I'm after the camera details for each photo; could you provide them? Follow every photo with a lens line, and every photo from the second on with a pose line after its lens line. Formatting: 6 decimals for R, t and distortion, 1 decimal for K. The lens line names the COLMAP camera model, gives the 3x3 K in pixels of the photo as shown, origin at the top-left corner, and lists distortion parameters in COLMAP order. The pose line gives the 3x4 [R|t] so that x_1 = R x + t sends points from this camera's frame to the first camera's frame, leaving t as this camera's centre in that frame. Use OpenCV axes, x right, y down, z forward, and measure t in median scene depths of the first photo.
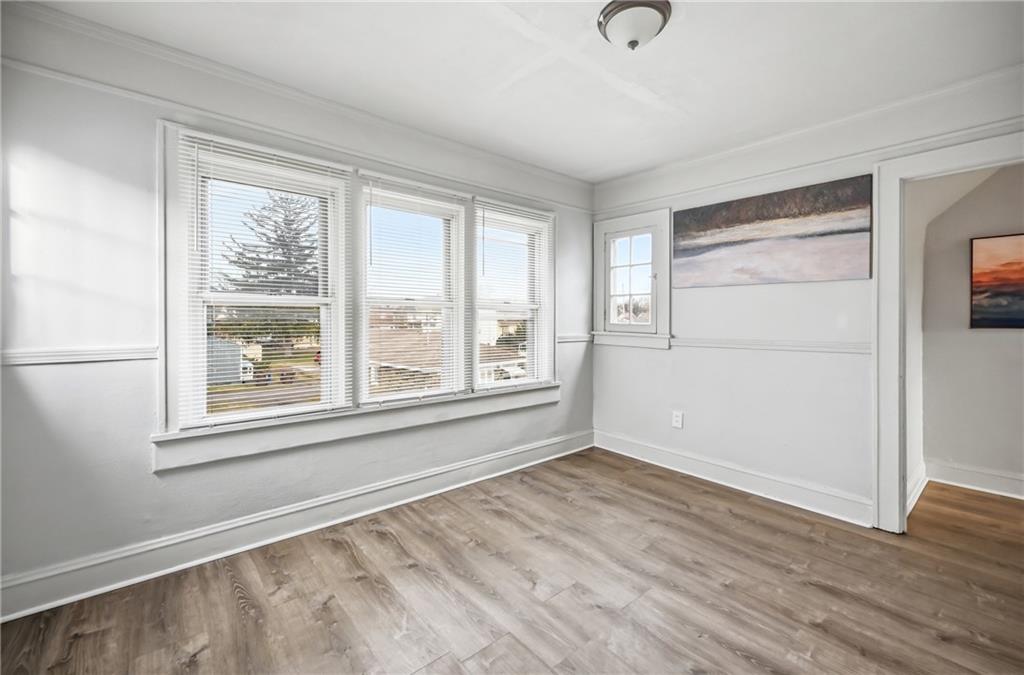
lens RADIAL K [[424.0, 0, 518.8], [0, 424.0, 323.4], [0, 0, 1]] dist [0.010138, 0.000023]
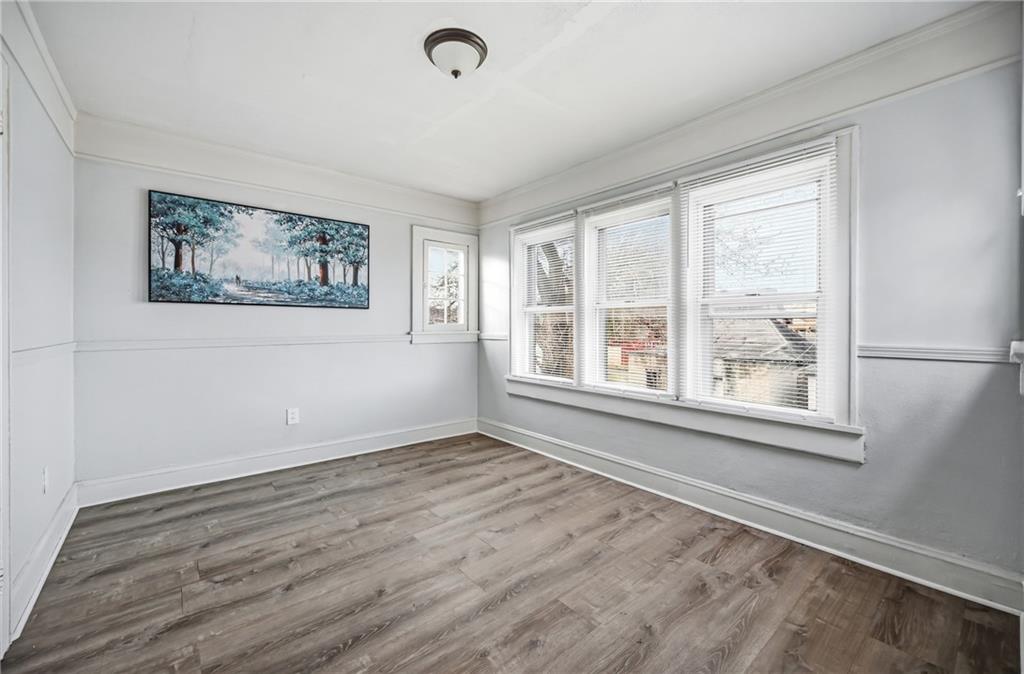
lens RADIAL K [[424.0, 0, 512.4], [0, 424.0, 335.4], [0, 0, 1]] dist [0.010138, 0.000023]
pose [[-0.029165, 0.018582, -0.999402, 0.996584], [0.000394, 0.999827, 0.018579, 0.012938], [0.999575, 0.000148, -0.029168, 0.854682]]
